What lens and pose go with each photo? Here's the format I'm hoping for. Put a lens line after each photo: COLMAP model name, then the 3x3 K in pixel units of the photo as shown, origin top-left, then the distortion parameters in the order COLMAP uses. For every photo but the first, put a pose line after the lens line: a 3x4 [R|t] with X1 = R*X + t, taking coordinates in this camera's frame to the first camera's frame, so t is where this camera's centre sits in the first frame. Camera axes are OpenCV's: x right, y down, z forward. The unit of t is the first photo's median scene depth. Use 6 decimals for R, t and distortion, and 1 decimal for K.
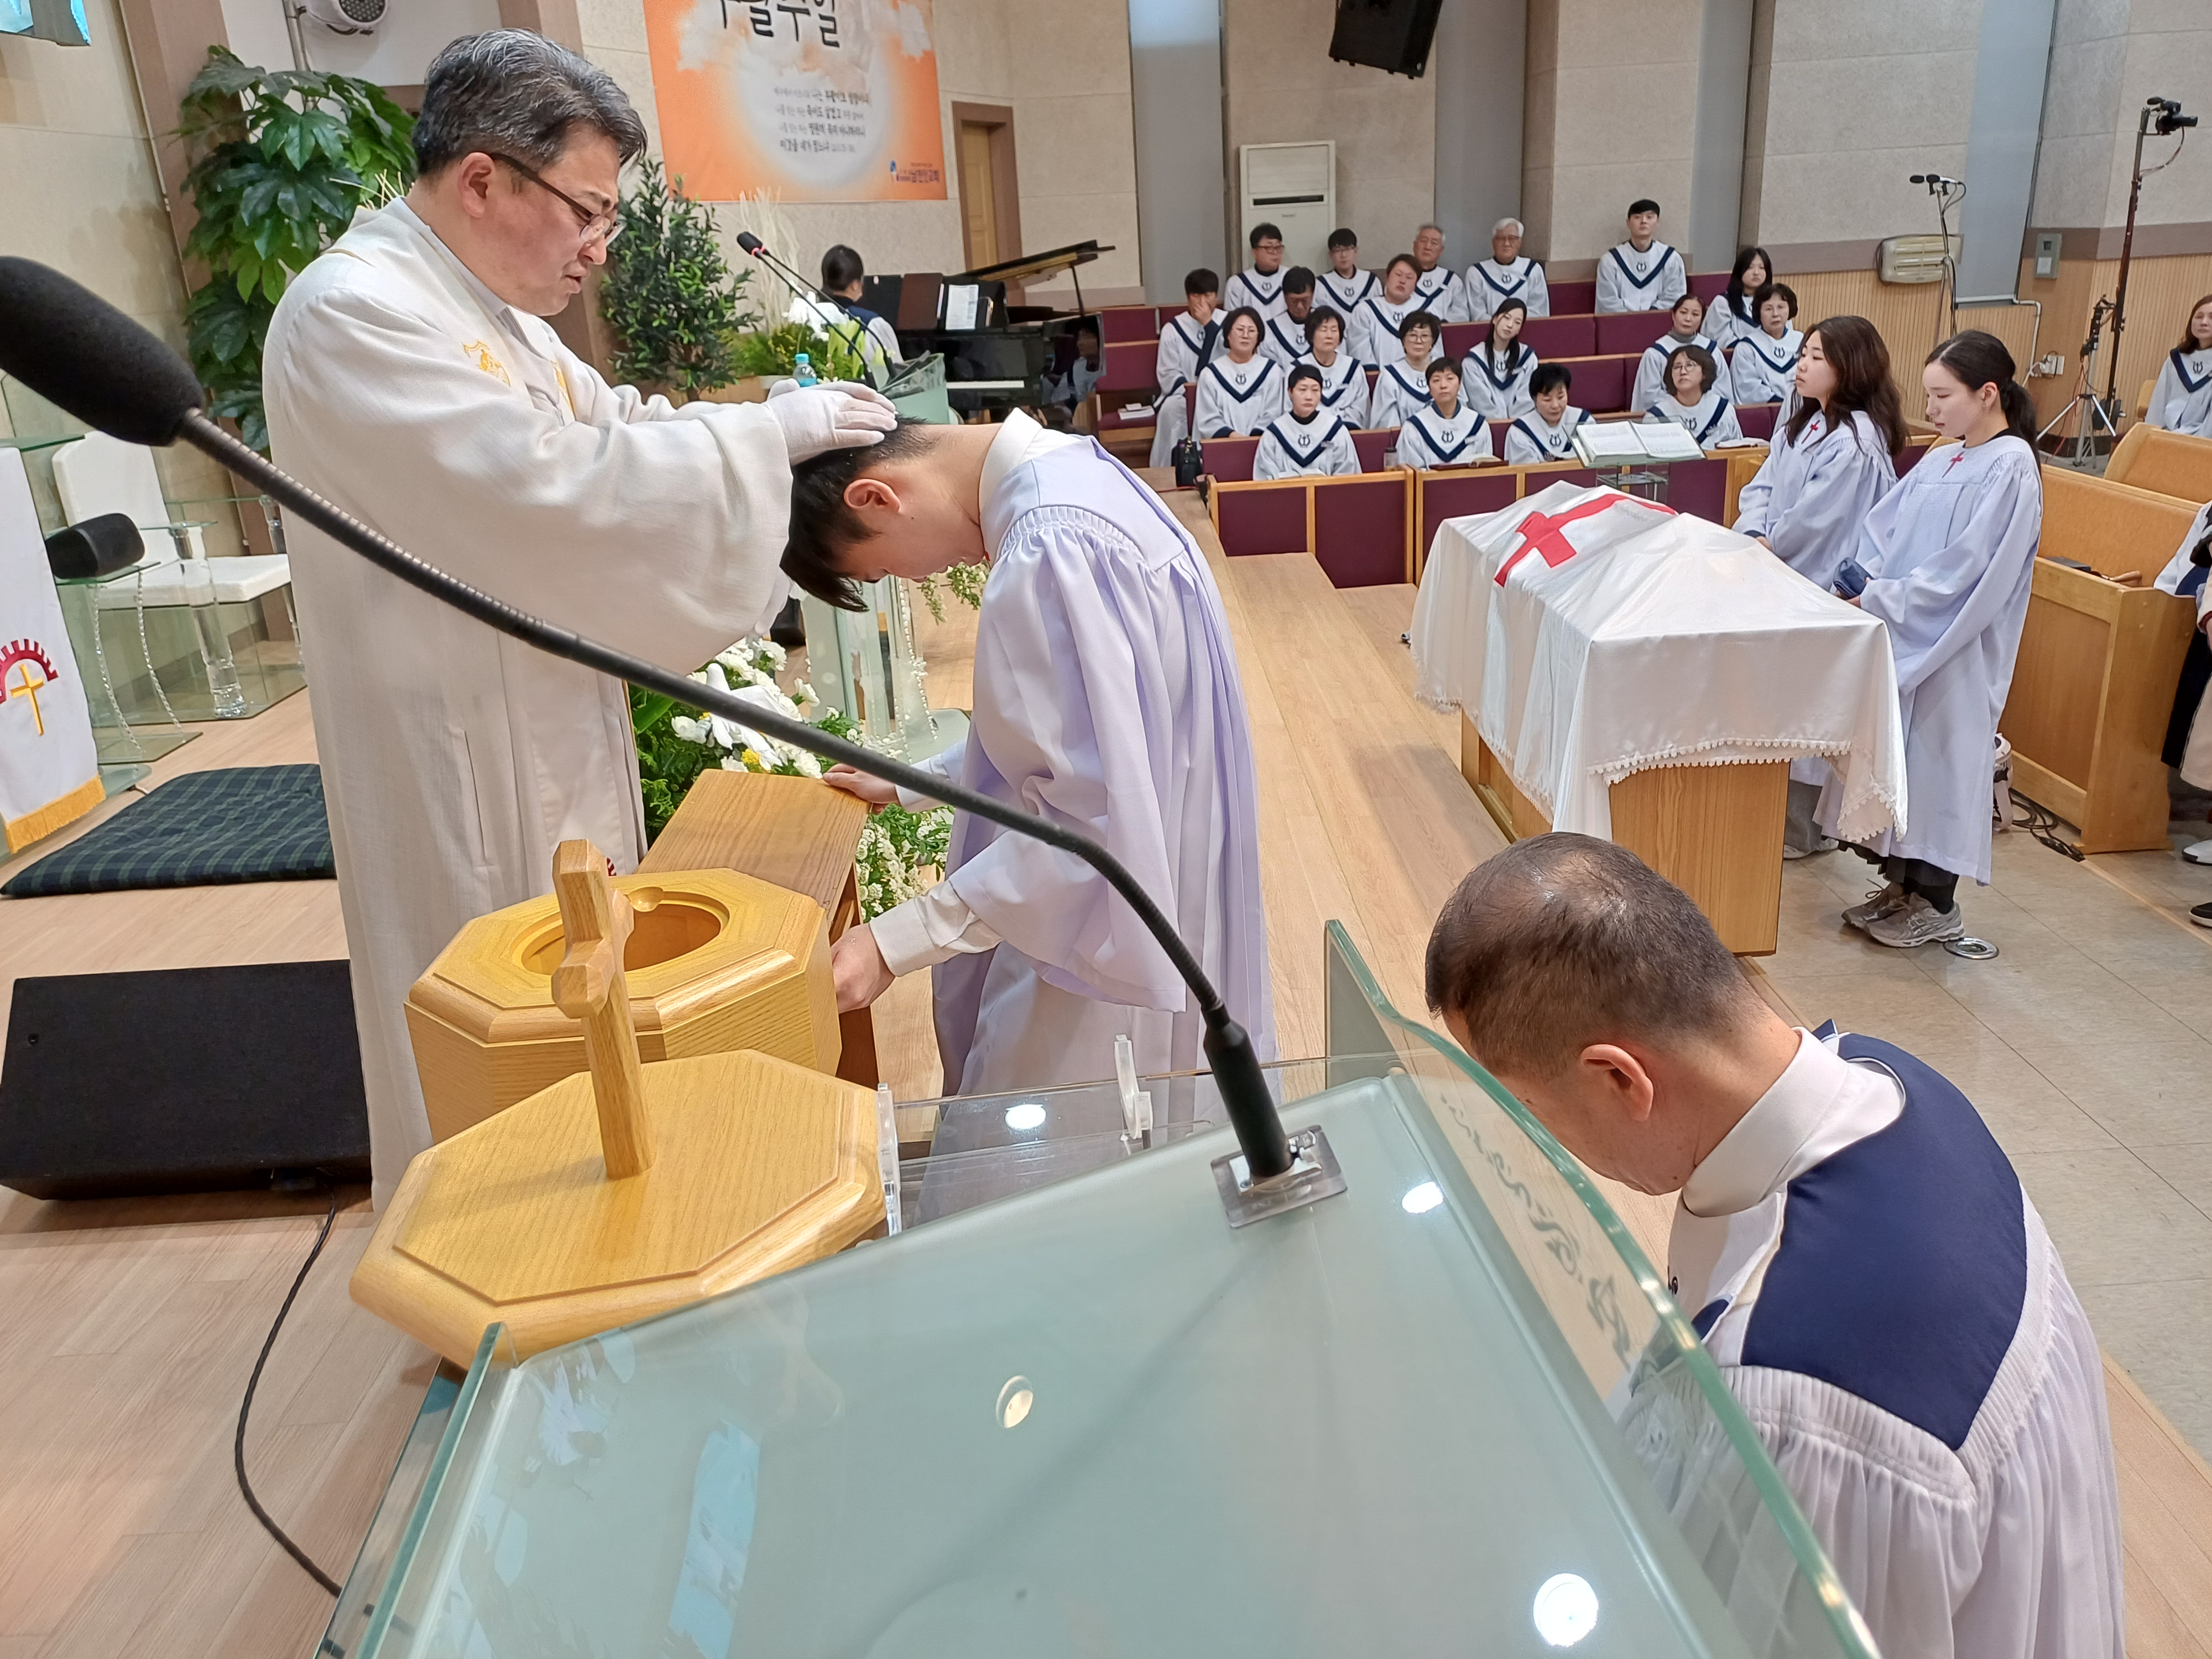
lens RADIAL K [[1672.7, 0, 1140.7], [0, 1672.7, 820.3], [0, 0, 1]] dist [0.075204, -0.076191]
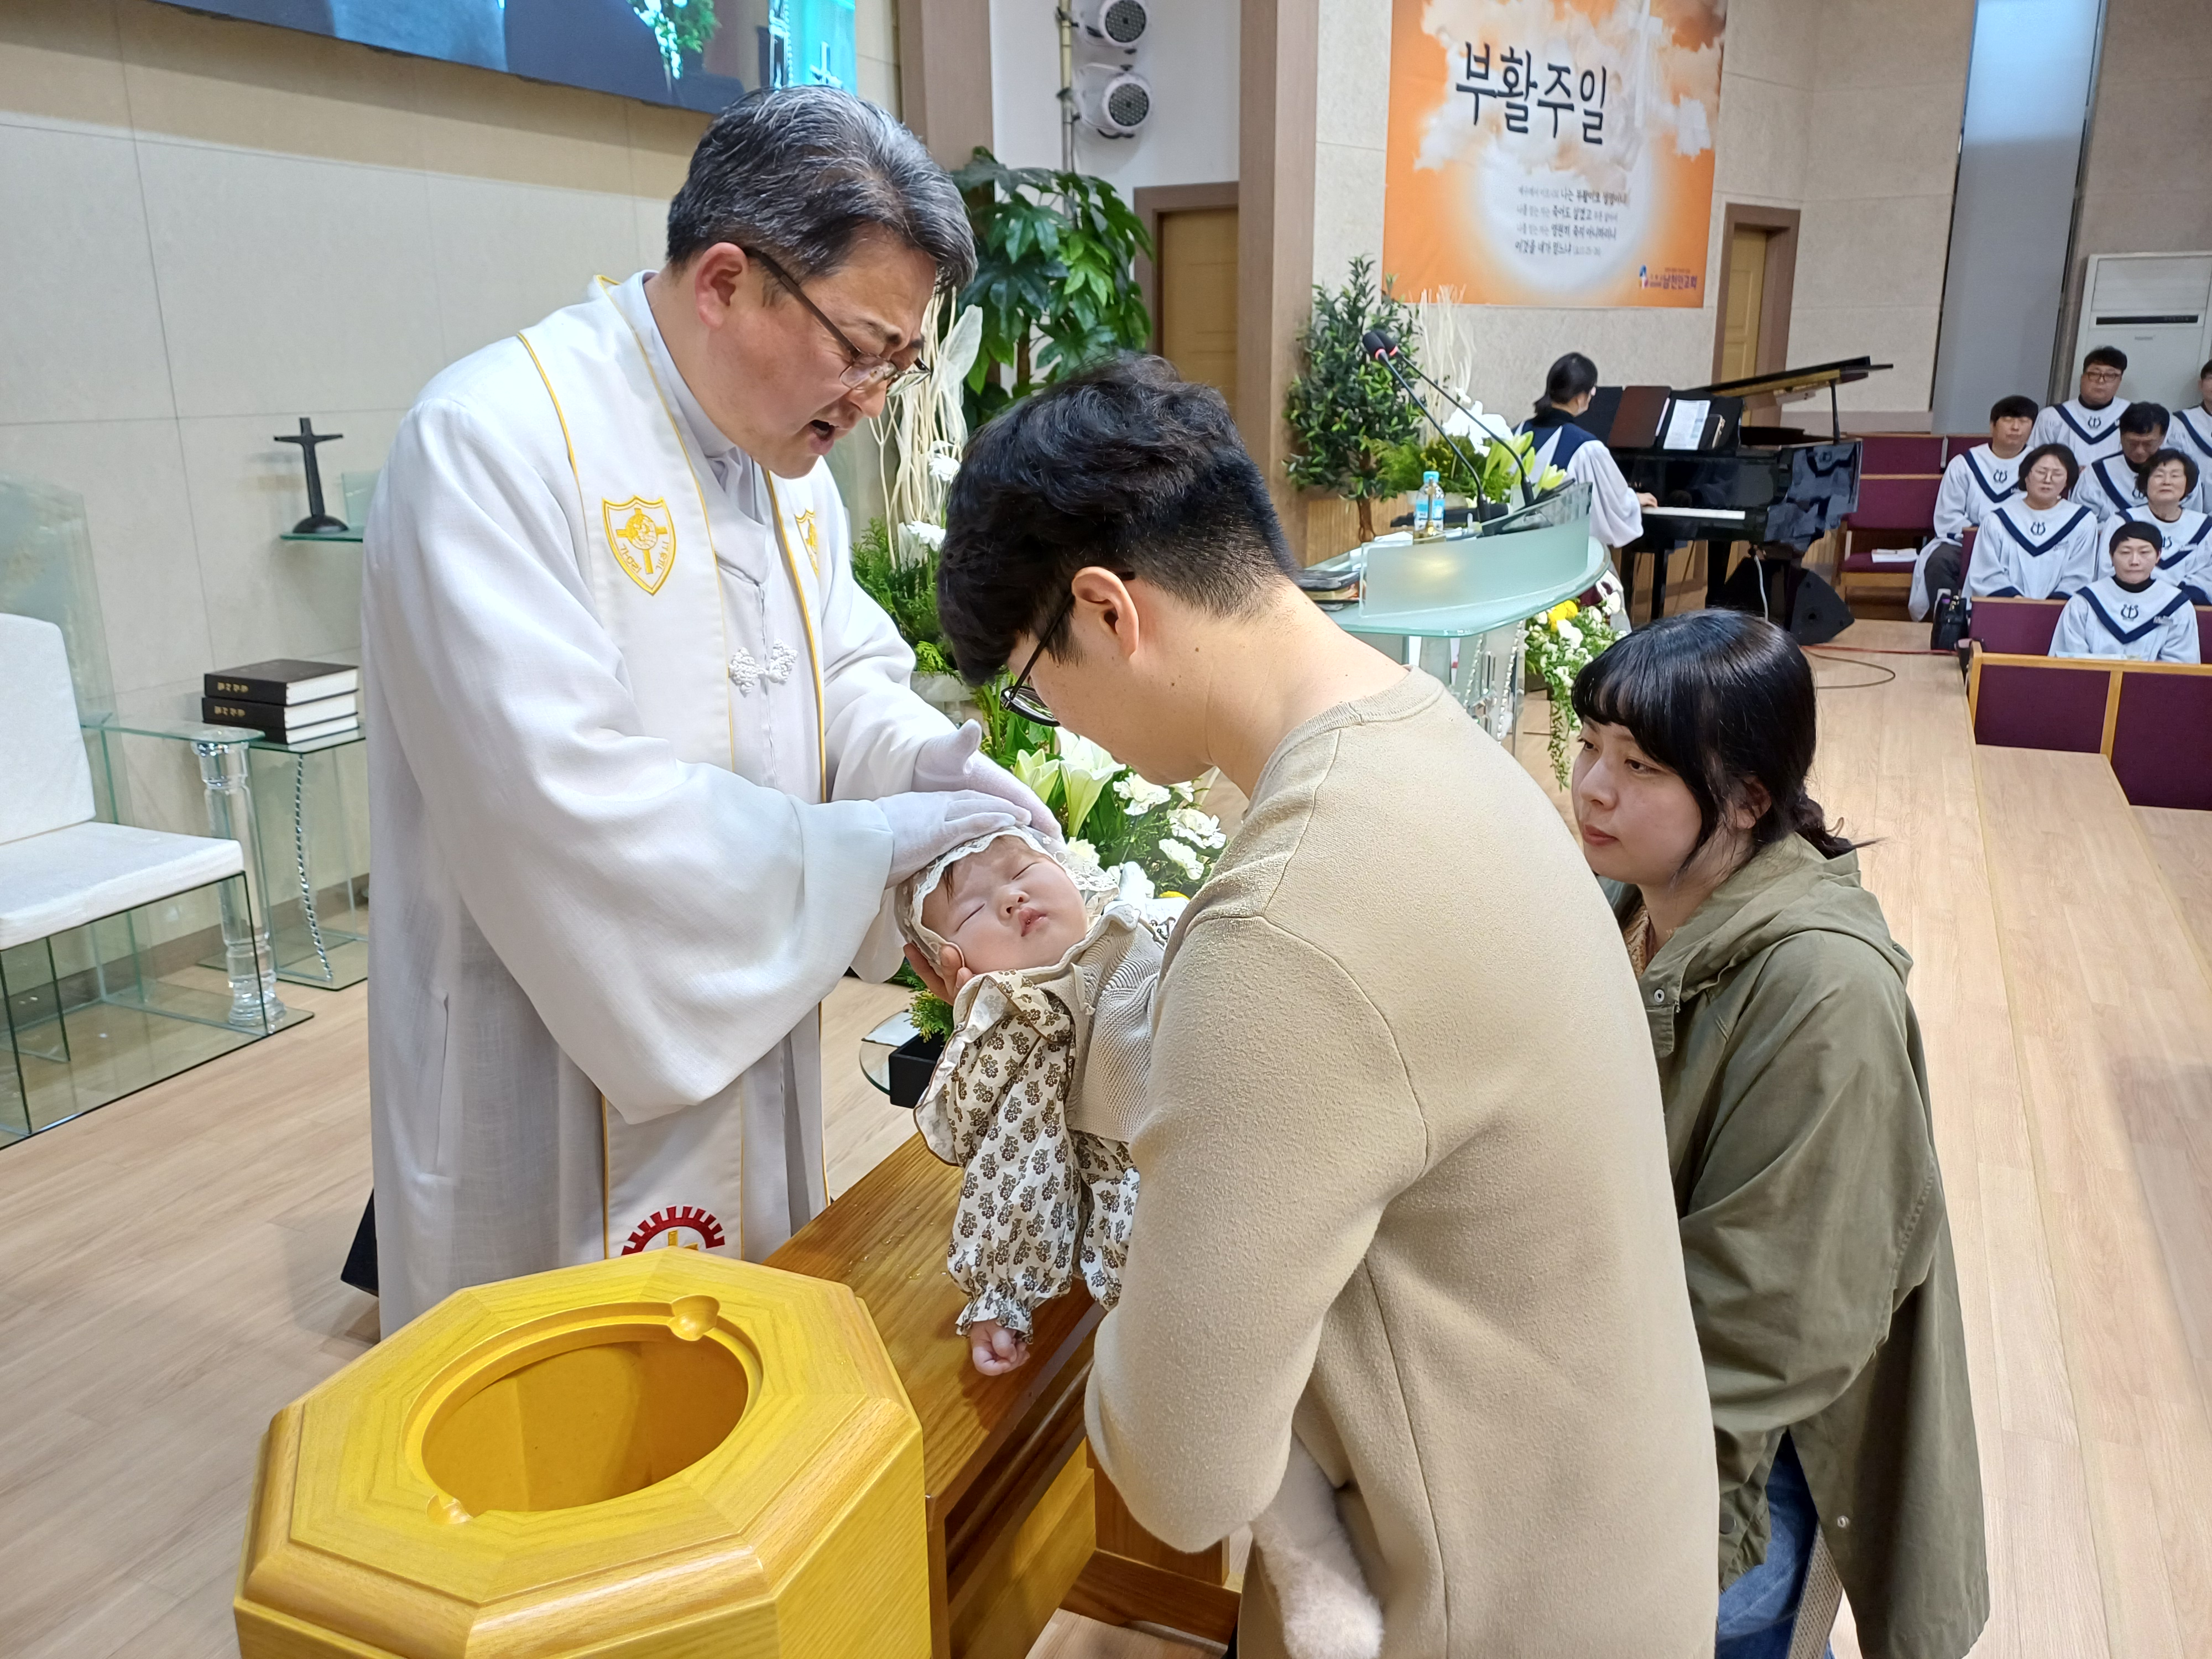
lens RADIAL K [[1663.9, 0, 1119.2], [0, 1663.9, 785.2], [0, 0, 1]] dist [0.092987, -0.103434]
pose [[0.899337, 0.147714, -0.411550, 0.018002], [-0.179130, 0.983068, -0.038598, -0.036136], [0.398880, 0.108433, 0.910570, 0.111778]]
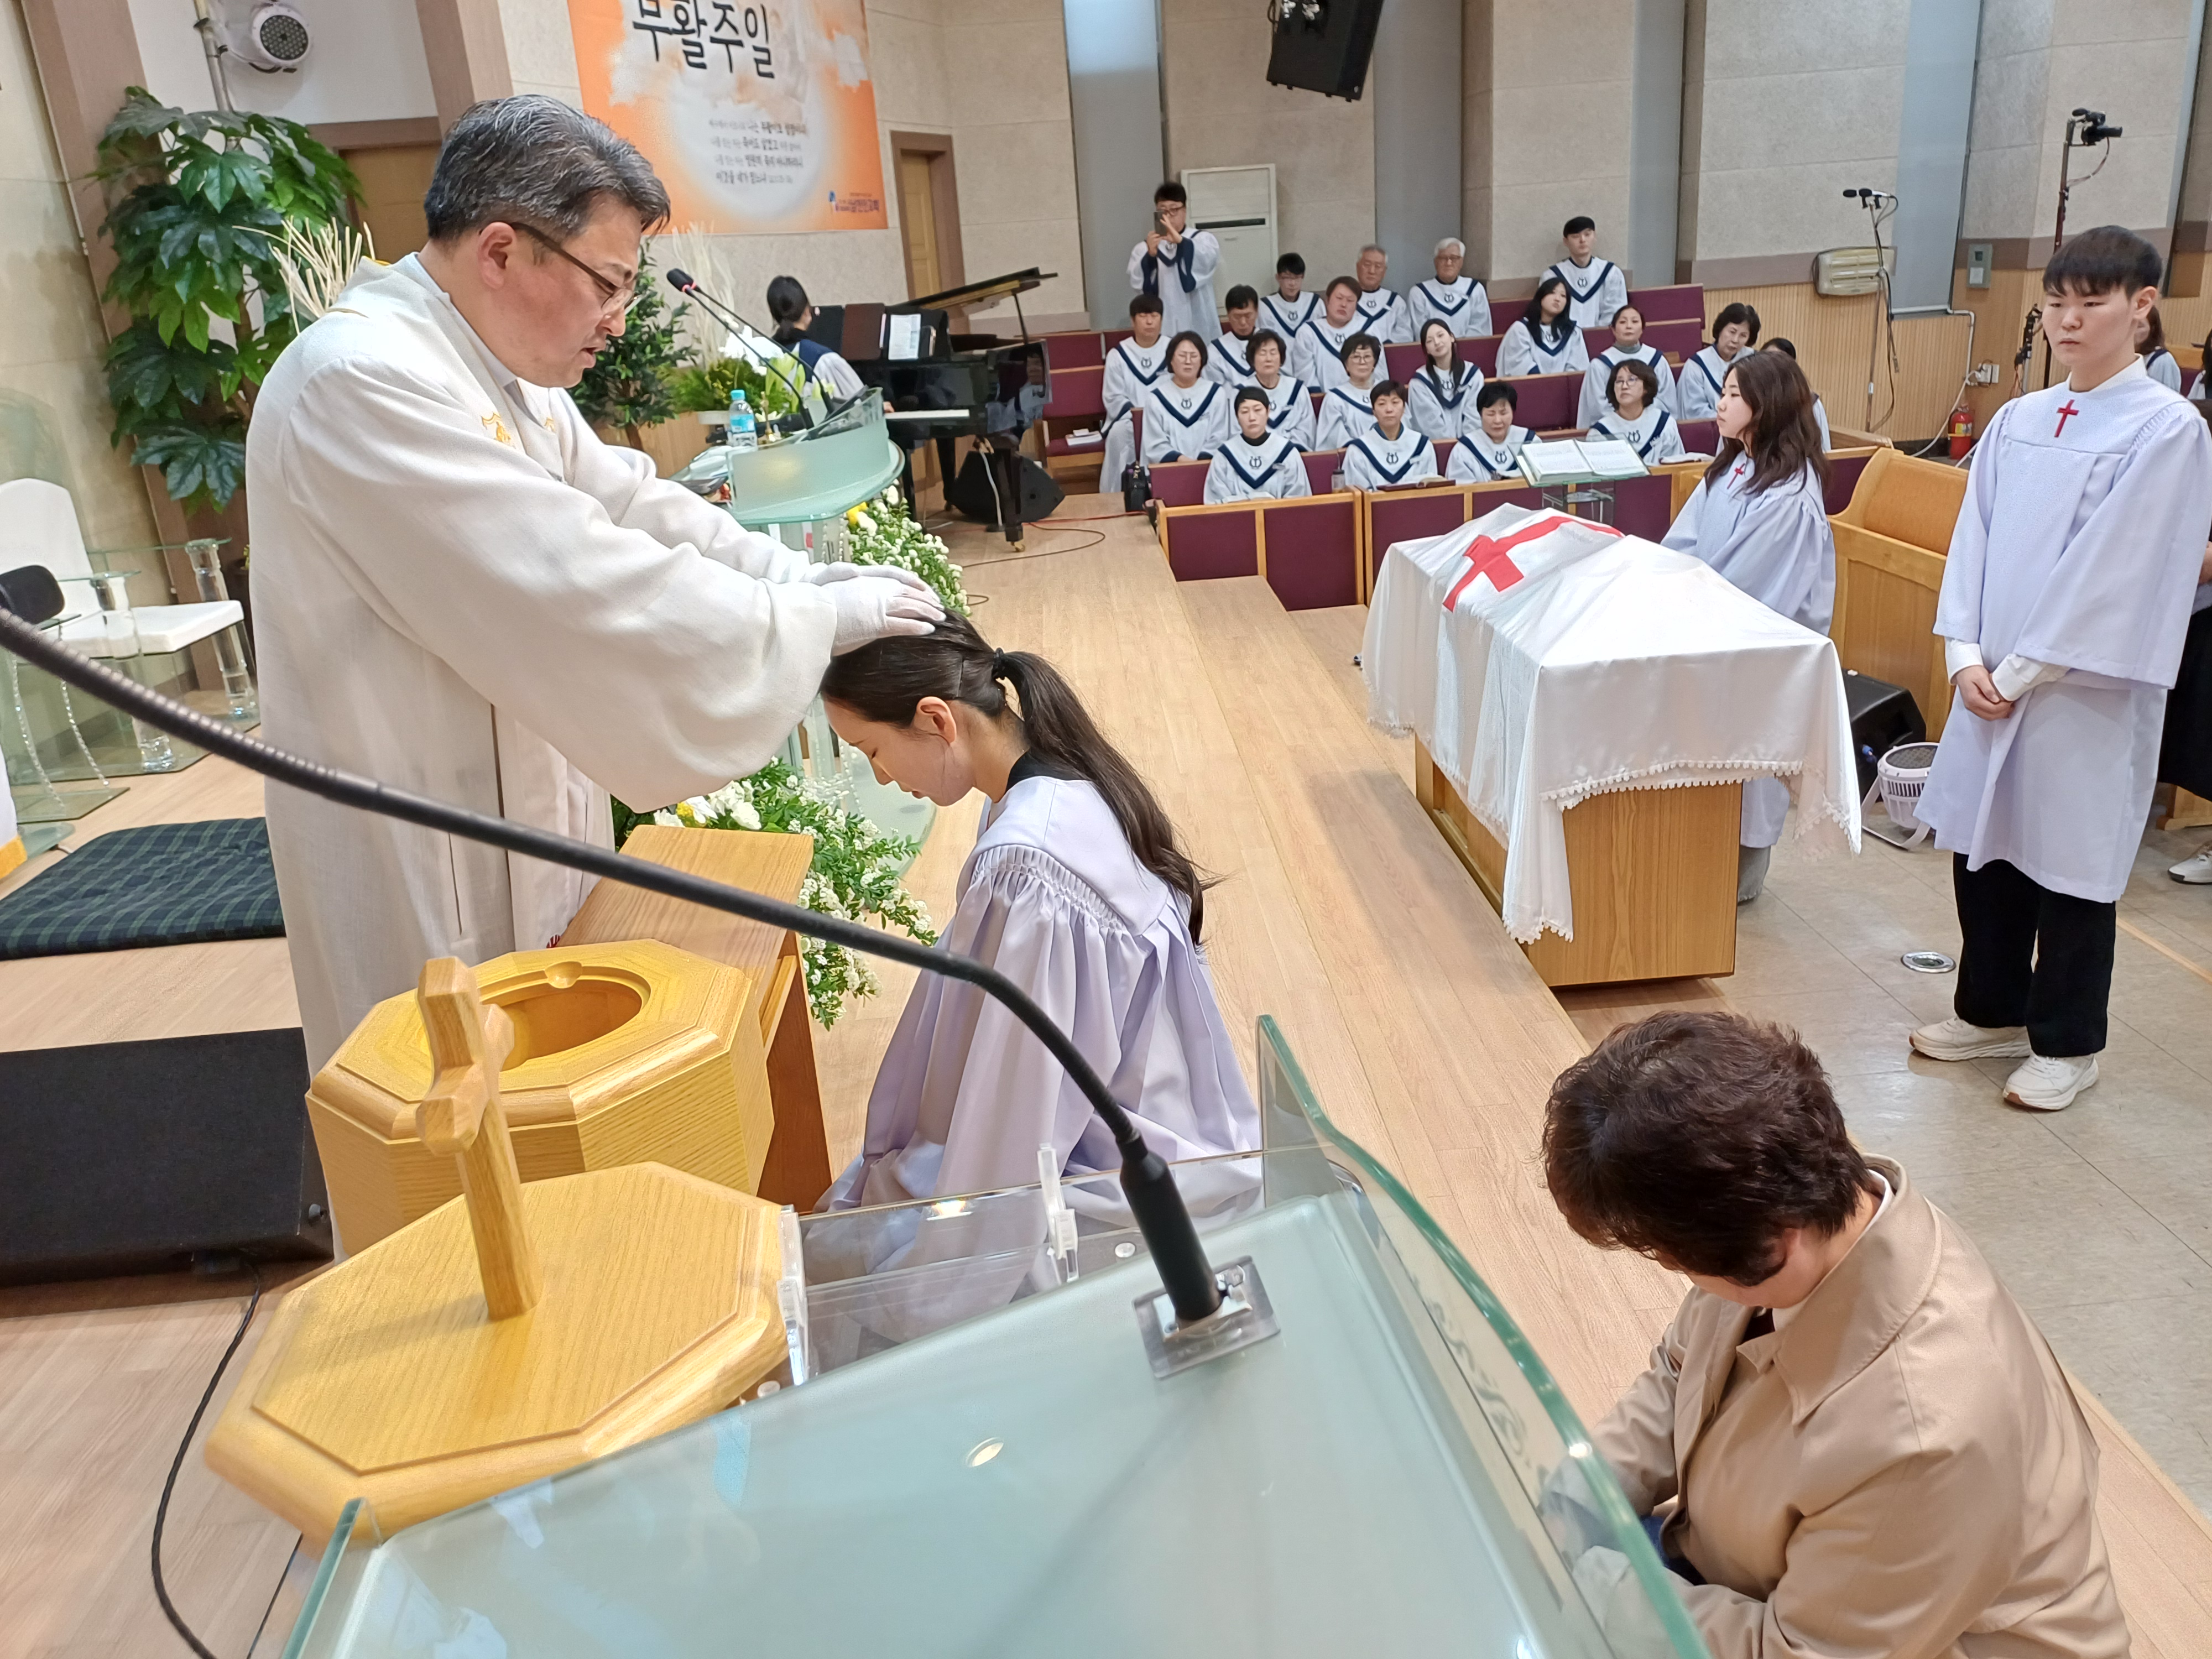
lens RADIAL K [[1674.2, 0, 1146.5], [0, 1674.2, 818.3], [0, 0, 1]] dist [0.073407, -0.072494]
pose [[0.999324, -0.025488, 0.026498, 0.003206], [0.025832, 0.999585, -0.012737, -0.005045], [-0.026163, 0.013413, 0.999568, 0.007497]]
